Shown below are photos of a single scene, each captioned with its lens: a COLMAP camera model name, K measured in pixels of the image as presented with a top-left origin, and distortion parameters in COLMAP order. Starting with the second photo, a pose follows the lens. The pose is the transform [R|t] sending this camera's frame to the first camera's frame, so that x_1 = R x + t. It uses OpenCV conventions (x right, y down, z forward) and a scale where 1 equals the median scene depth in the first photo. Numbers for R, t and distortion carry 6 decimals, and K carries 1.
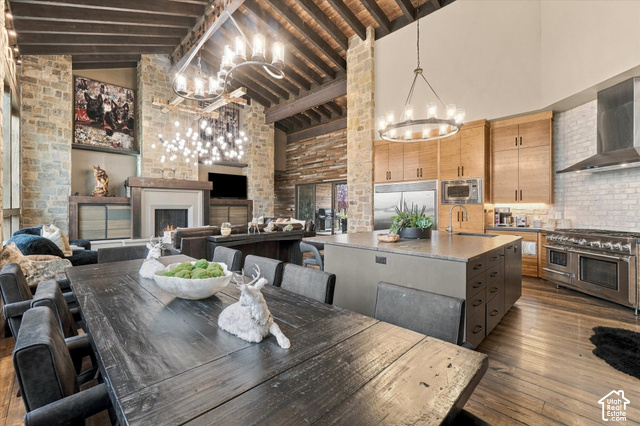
lens RADIAL K [[273.0, 0, 318.8], [0, 273.0, 209.0], [0, 0, 1]] dist [0.000742, 0.000001]
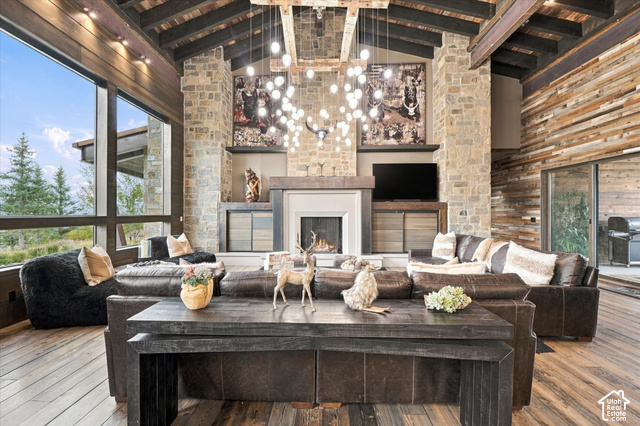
lens RADIAL K [[273.0, 0, 318.4], [0, 273.0, 211.7], [0, 0, 1]] dist [0.000742, 0.000001]
pose [[0.687901, -0.006004, -0.725780, -0.002961], [-0.004982, 0.999903, -0.012993, -0.004398], [0.725788, 0.012553, 0.687804, 0.463274]]
